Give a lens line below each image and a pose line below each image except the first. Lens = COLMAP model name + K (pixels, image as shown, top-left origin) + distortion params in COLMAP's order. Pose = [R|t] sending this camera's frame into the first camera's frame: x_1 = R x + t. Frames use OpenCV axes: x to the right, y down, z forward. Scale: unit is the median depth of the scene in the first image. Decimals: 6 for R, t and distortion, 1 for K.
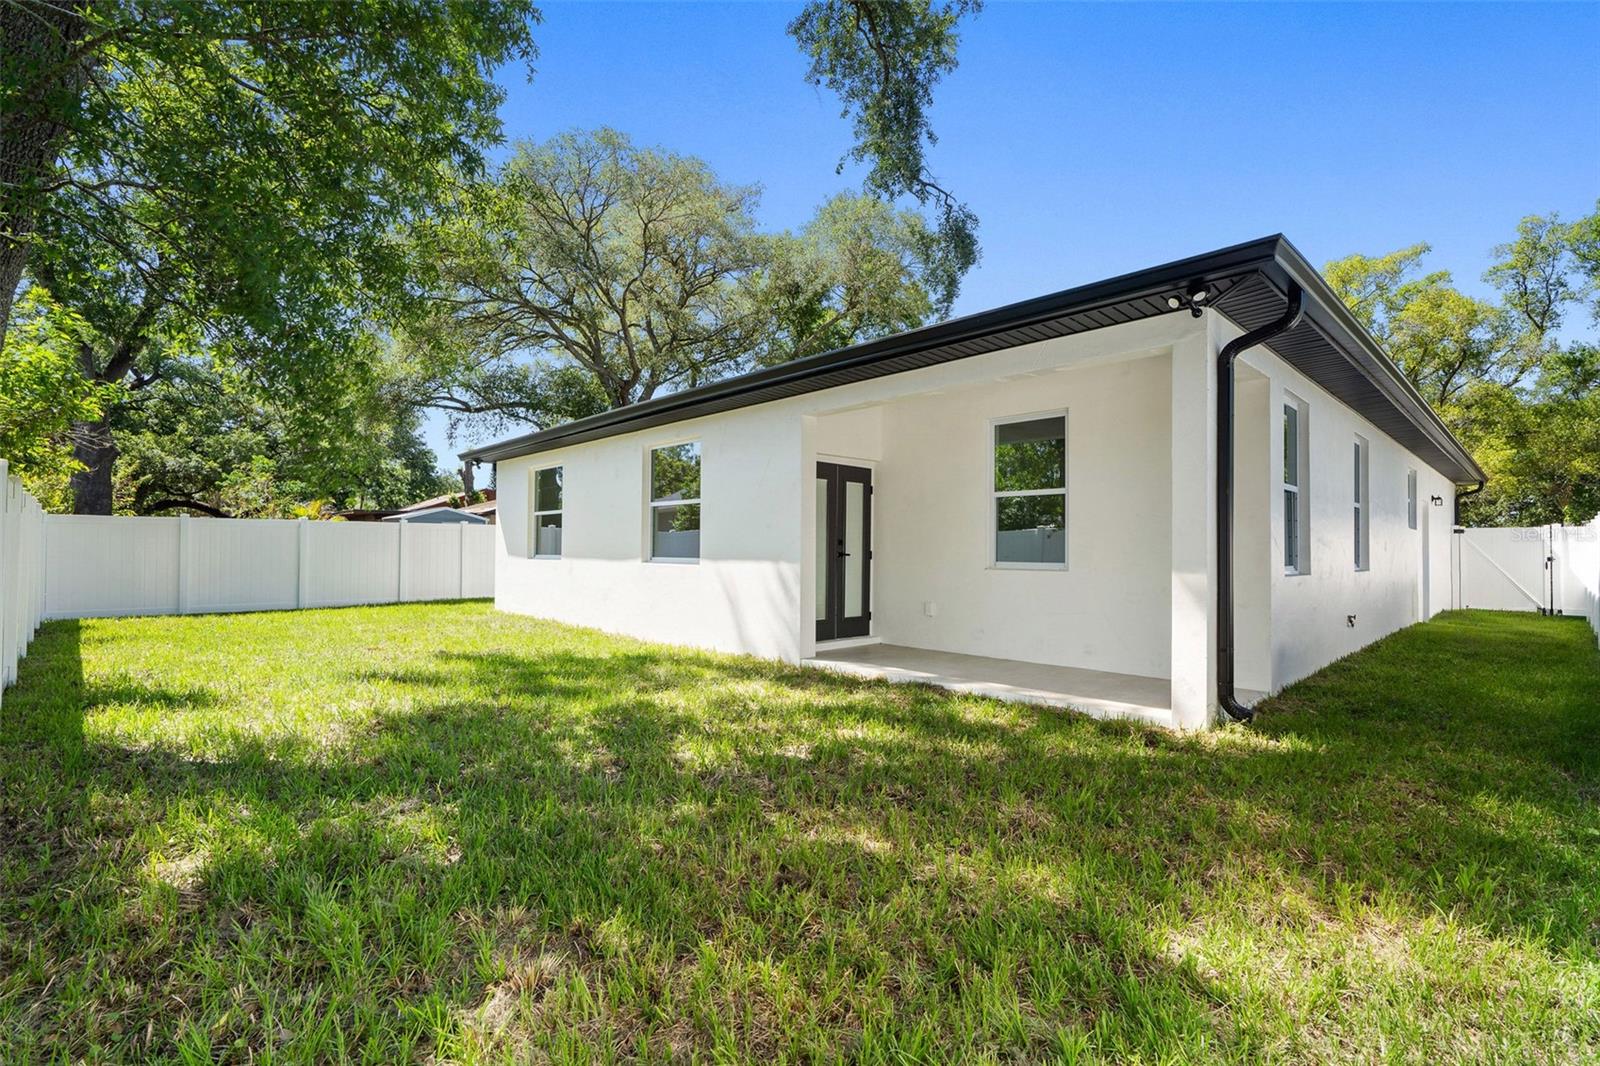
lens RADIAL K [[726.7, 0, 800.0], [0, 726.7, 533.0], [0, 0, 1]] dist [-0.000026, -0.000009]
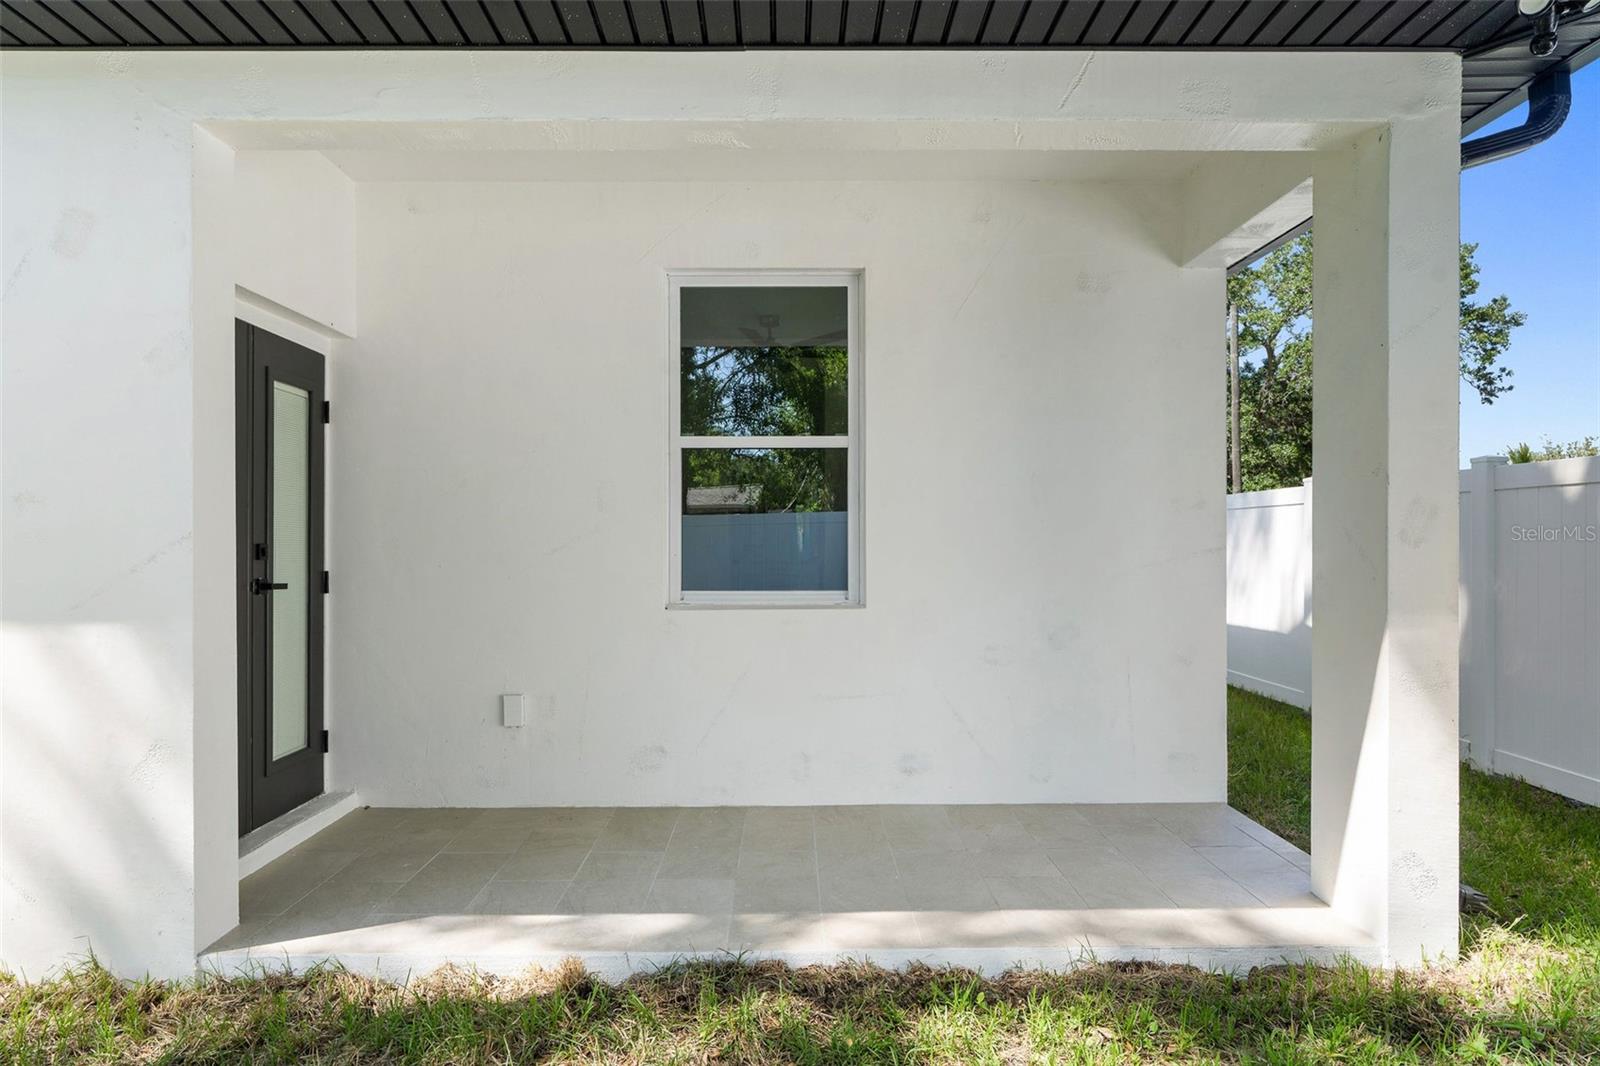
lens RADIAL K [[937.6, 0, 800.0], [0, 937.6, 533.0], [0, 0, 1]] dist [0.001851, 0.000355]
pose [[0.681208, 0.004128, 0.732078, -0.106876], [-0.011736, 0.999917, 0.005283, -0.000664], [-0.731996, -0.012191, 0.681200, 0.546811]]
